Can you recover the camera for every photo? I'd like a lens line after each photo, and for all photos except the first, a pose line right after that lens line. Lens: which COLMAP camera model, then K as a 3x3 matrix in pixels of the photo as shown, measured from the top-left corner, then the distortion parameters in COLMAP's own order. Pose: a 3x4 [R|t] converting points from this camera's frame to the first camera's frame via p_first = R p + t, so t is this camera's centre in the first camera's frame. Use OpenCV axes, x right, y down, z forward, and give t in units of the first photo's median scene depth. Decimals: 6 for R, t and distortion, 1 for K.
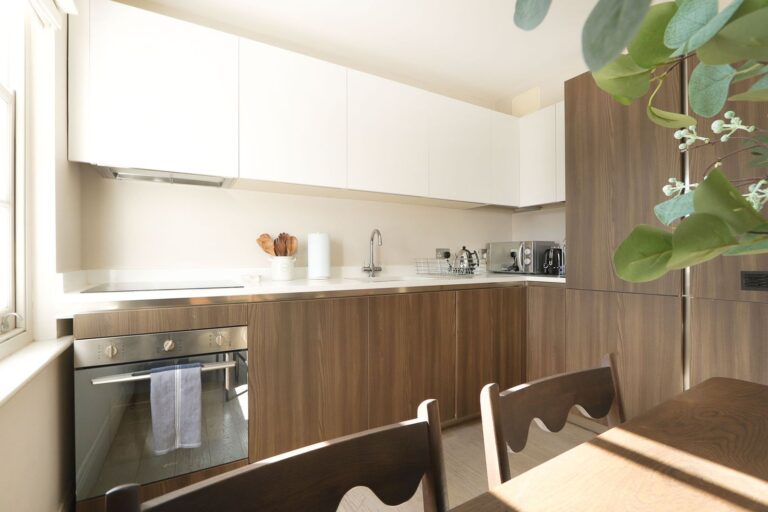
lens RADIAL K [[362.4, 0, 384.0], [0, 362.4, 256.0], [0, 0, 1]] dist [0.000011, 0.000027]
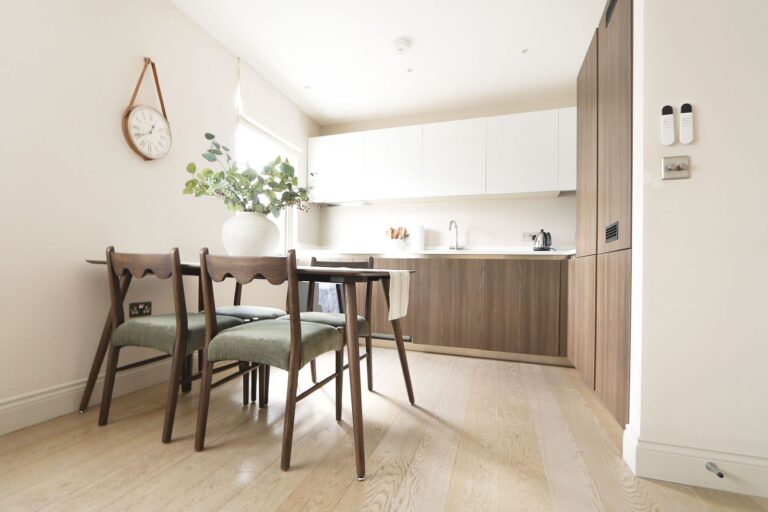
lens RADIAL K [[362.4, 0, 384.0], [0, 362.4, 256.0], [0, 0, 1]] dist [0.000011, 0.000027]
pose [[0.647338, -0.007090, -0.762171, 0.967222], [-0.011704, 0.999746, -0.019240, 0.109907], [0.762114, 0.021375, 0.647090, -0.200508]]
